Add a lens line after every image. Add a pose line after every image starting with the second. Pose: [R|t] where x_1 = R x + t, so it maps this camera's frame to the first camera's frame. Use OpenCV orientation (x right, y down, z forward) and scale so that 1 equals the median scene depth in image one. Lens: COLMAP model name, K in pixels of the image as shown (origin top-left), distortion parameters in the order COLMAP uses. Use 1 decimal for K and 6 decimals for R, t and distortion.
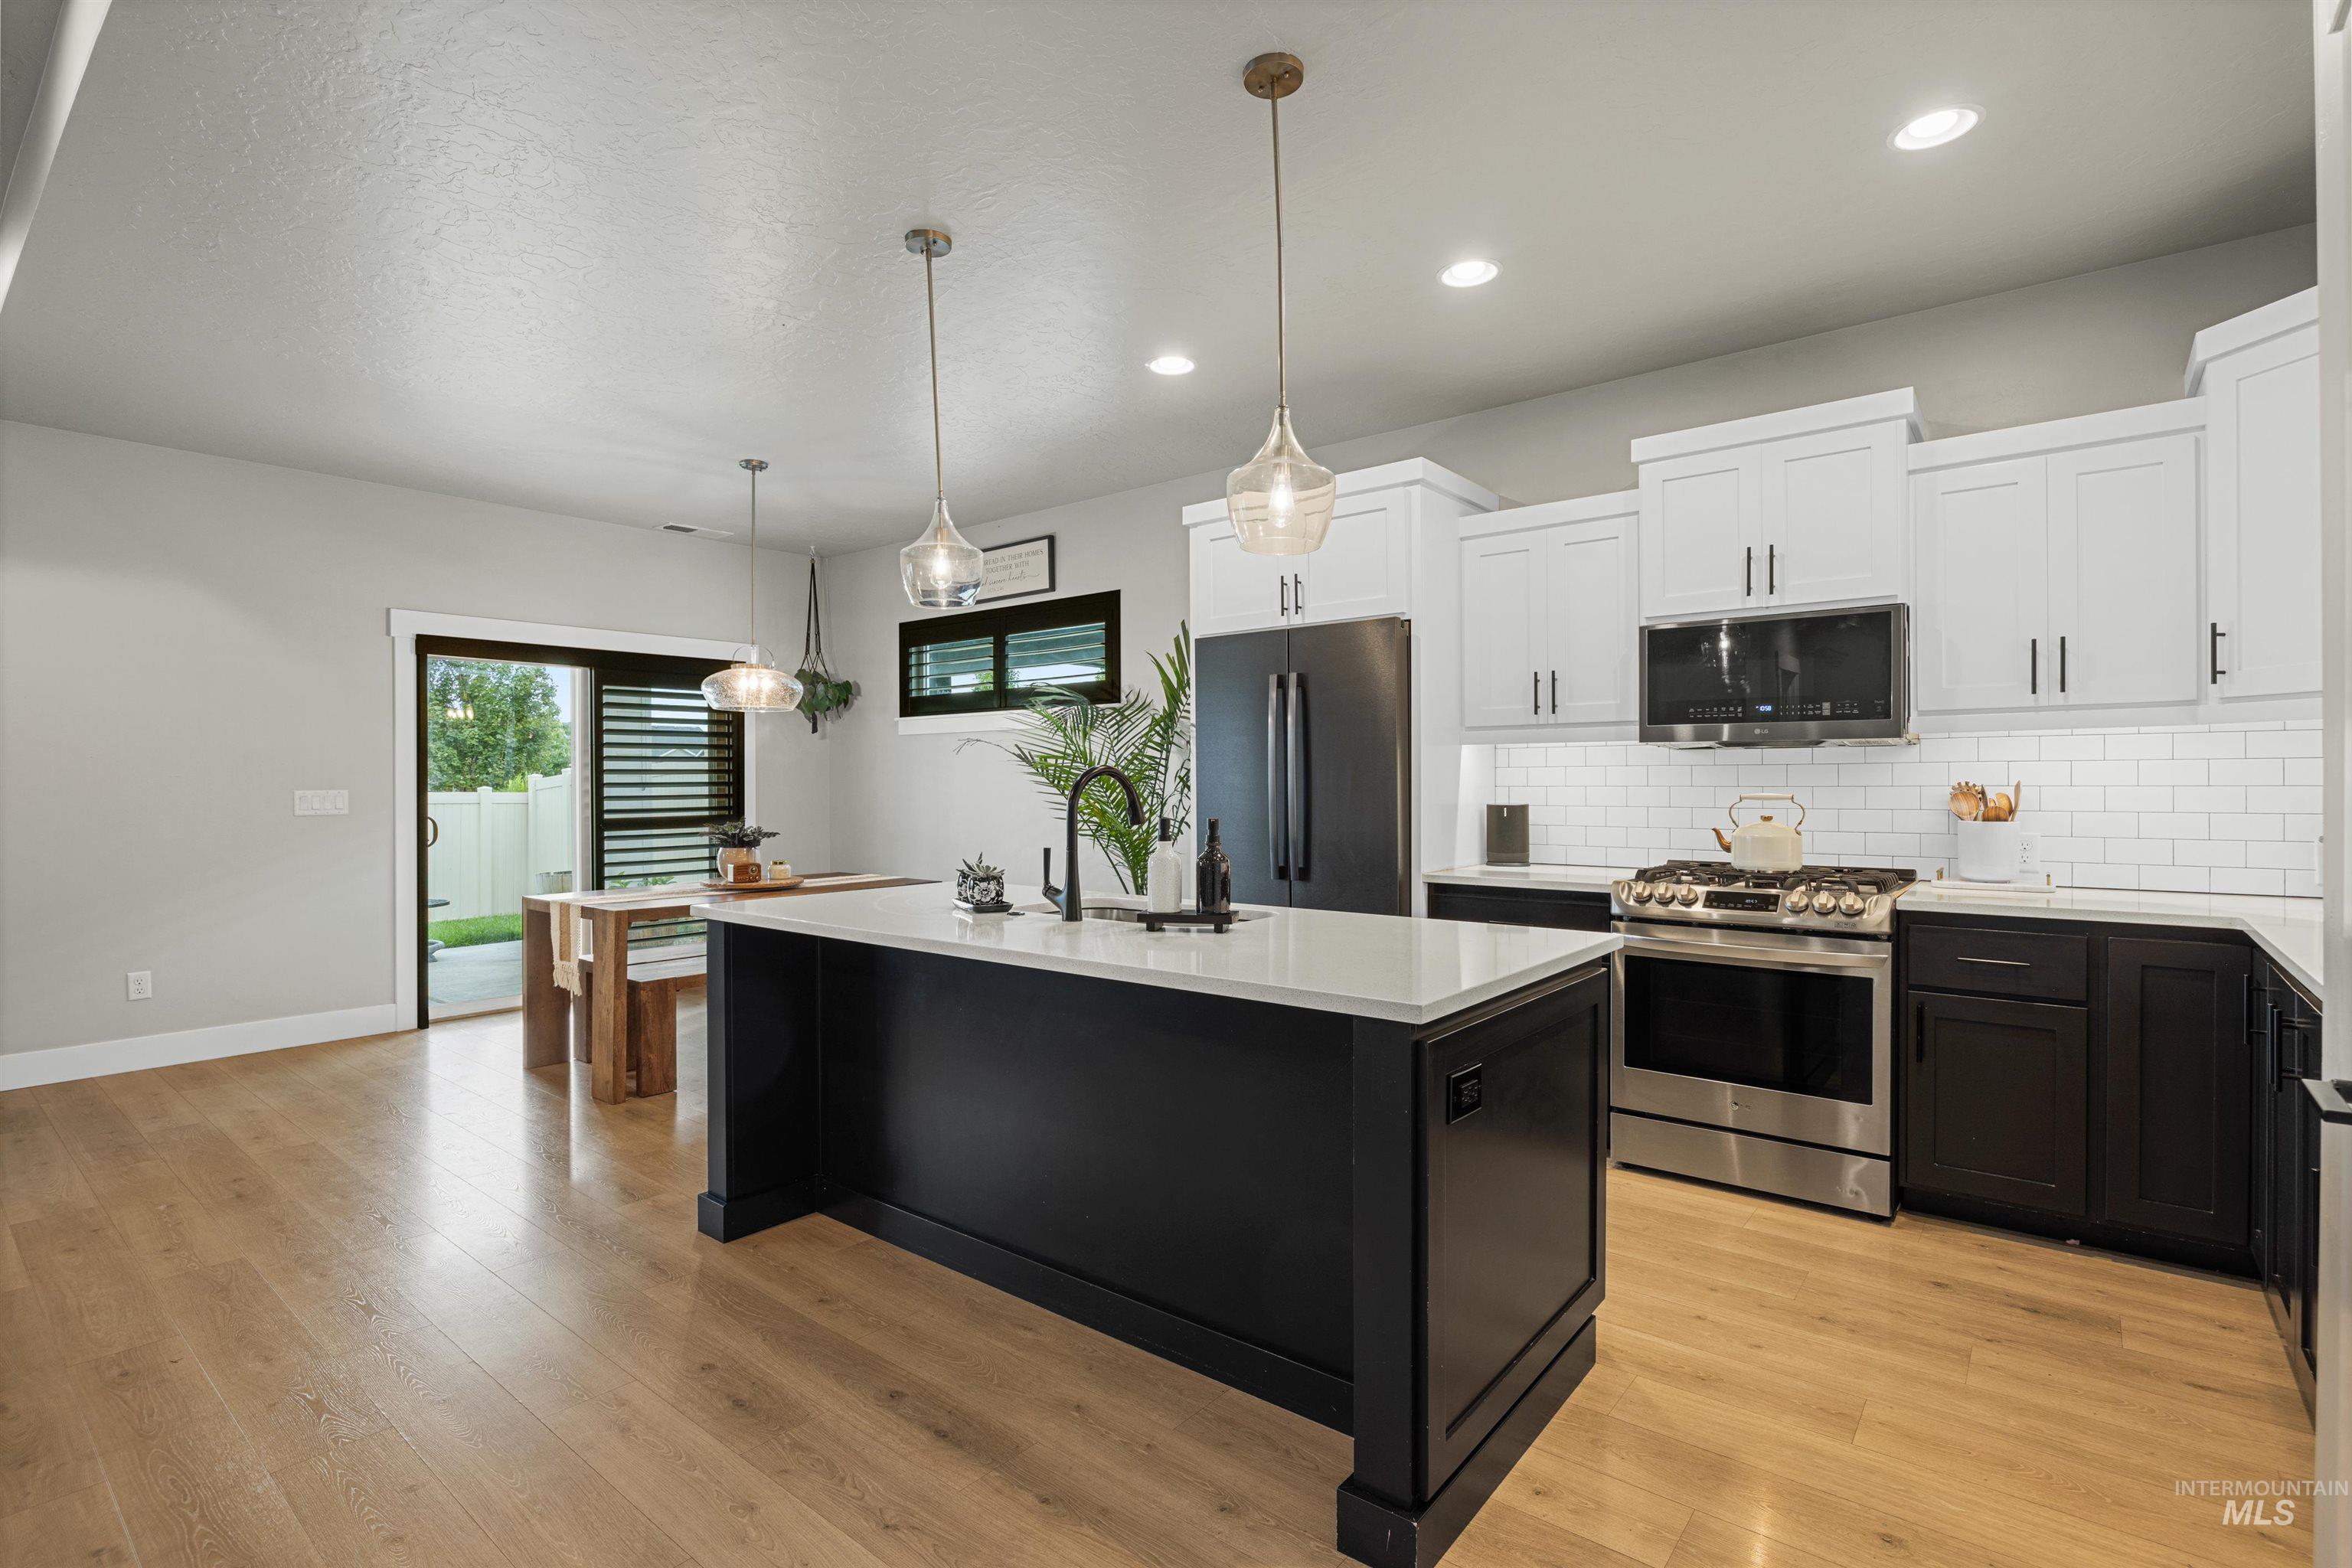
lens RADIAL K [[1129.1, 0, 1165.7], [0, 1129.1, 783.5], [0, 0, 1]] dist [-0.000210, 0.000419]
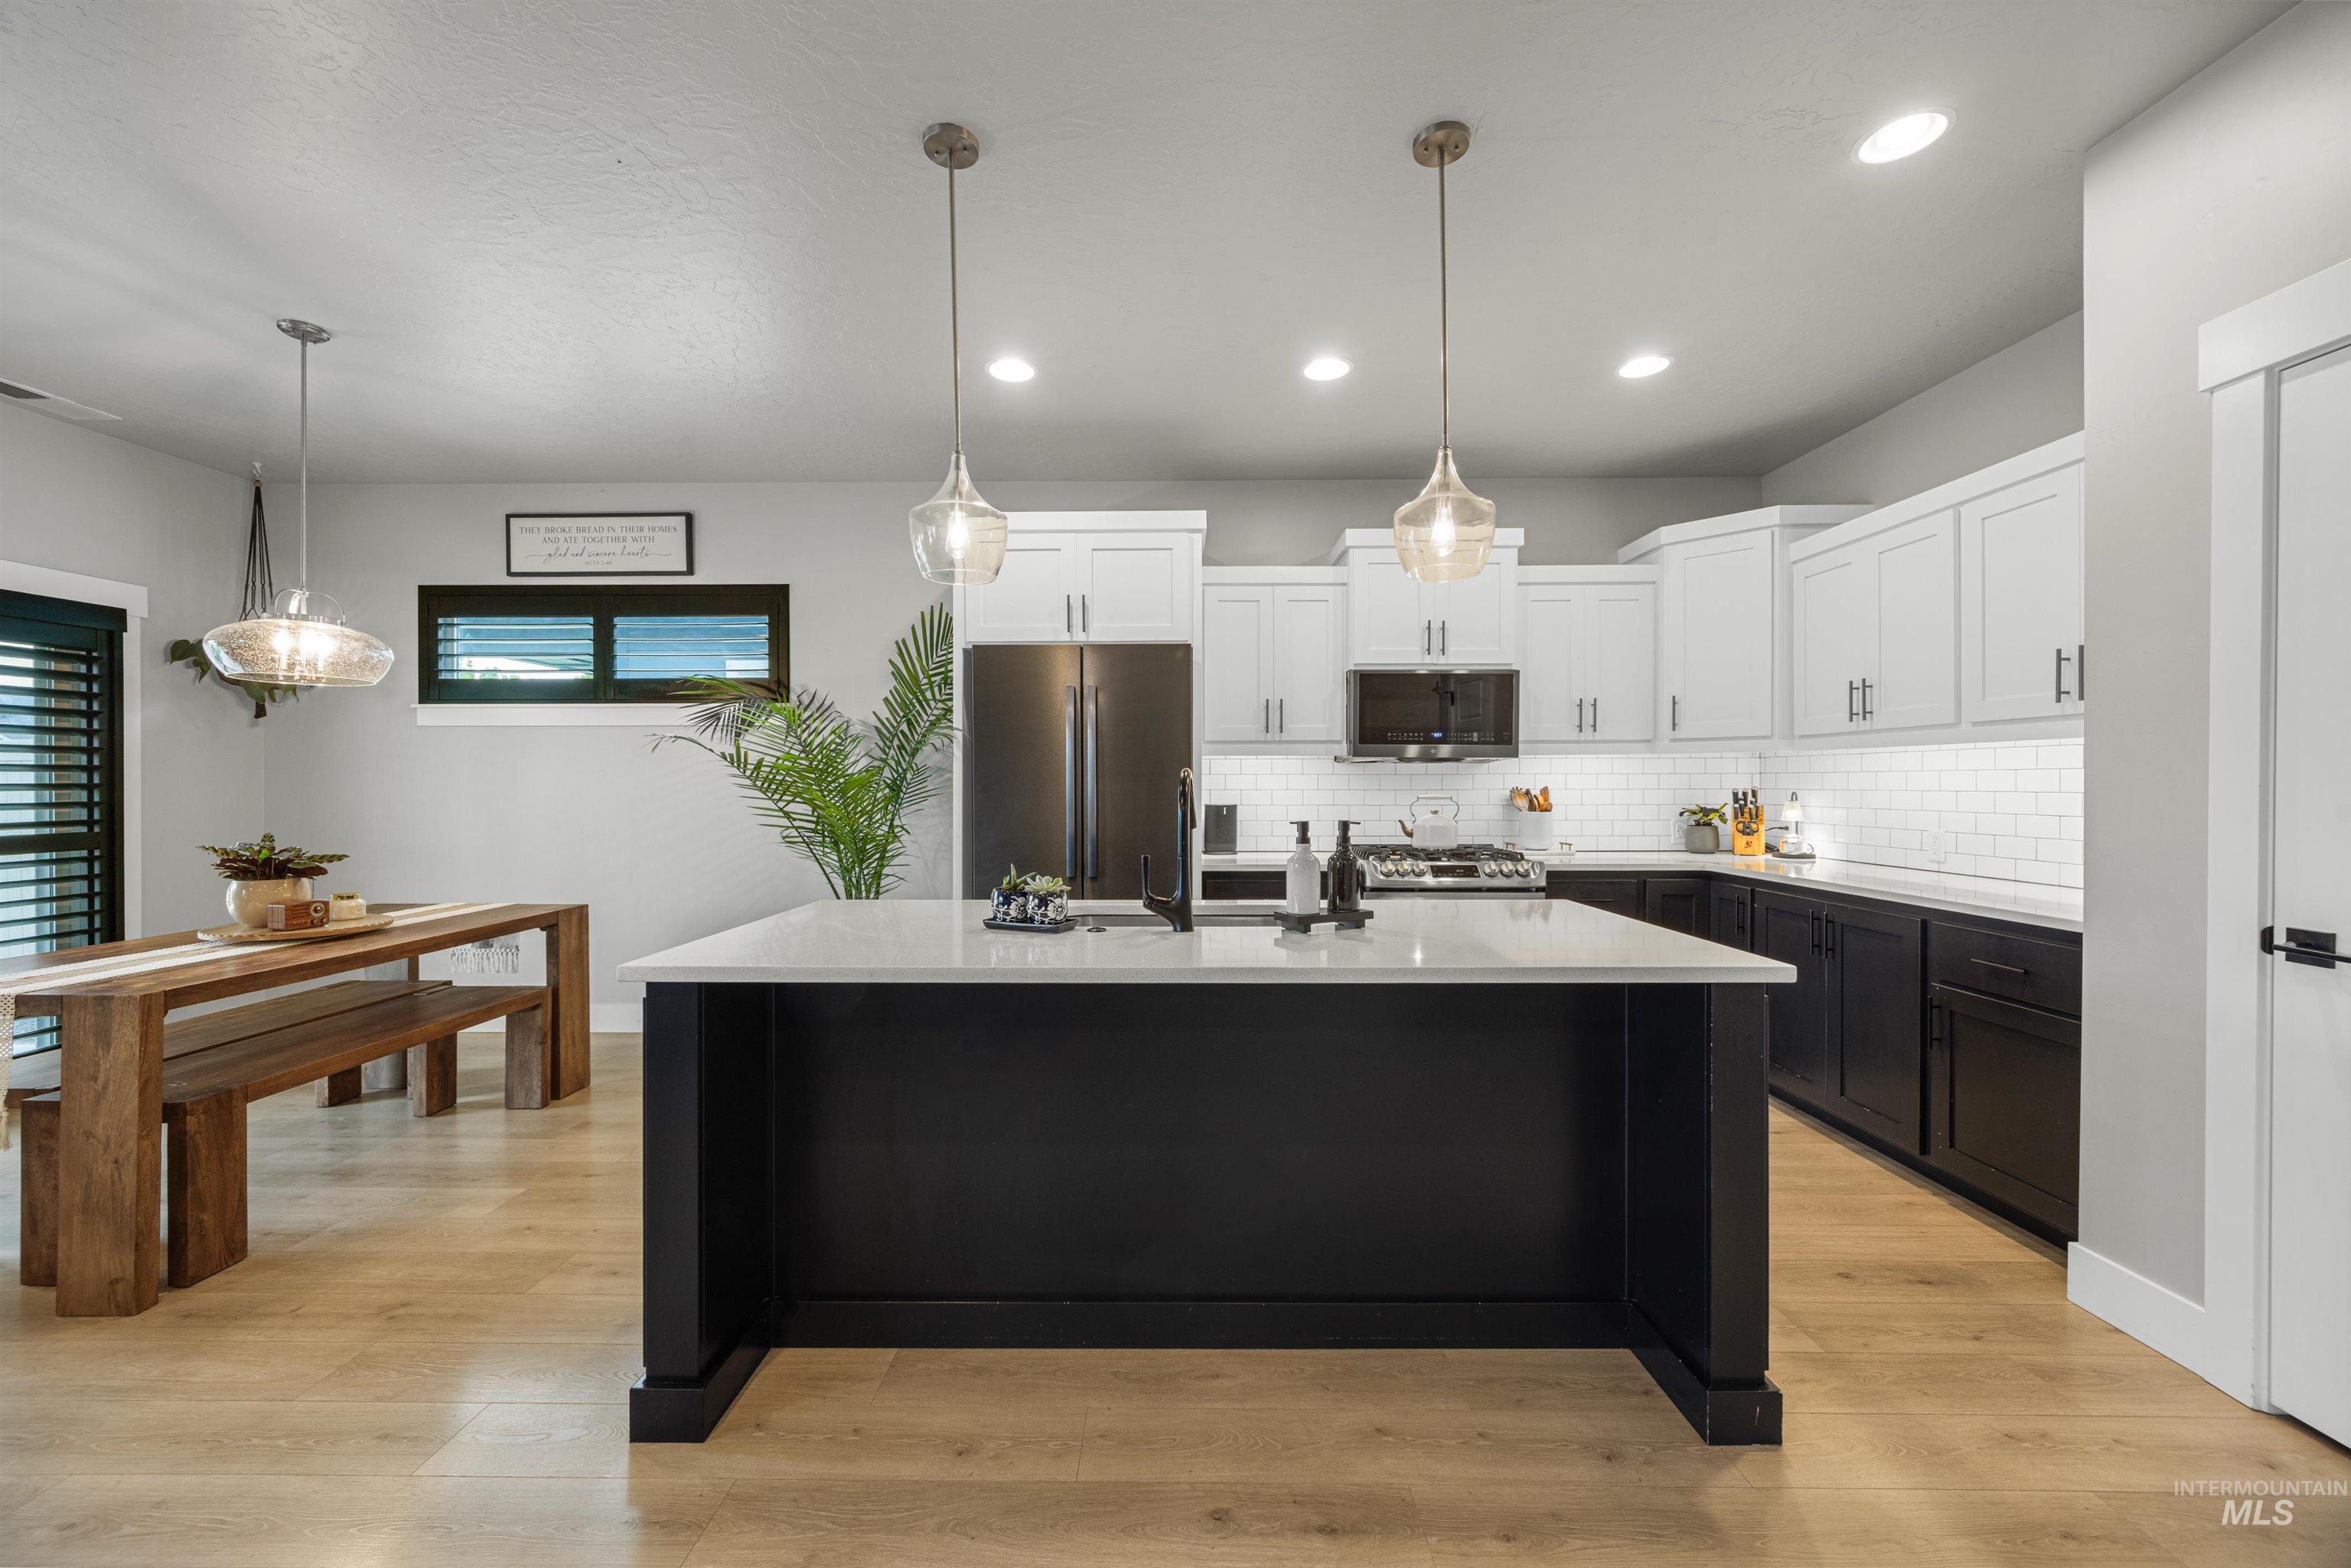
lens RADIAL K [[906.8, 0, 1177.3], [0, 906.8, 786.5], [0, 0, 1]] dist [0.003194, 0.000161]
pose [[0.771062, 0.001793, 0.636758, -0.439314], [-0.001305, 0.999998, -0.001236, 0.000150], [-0.636759, 0.000122, 0.771063, 0.315400]]
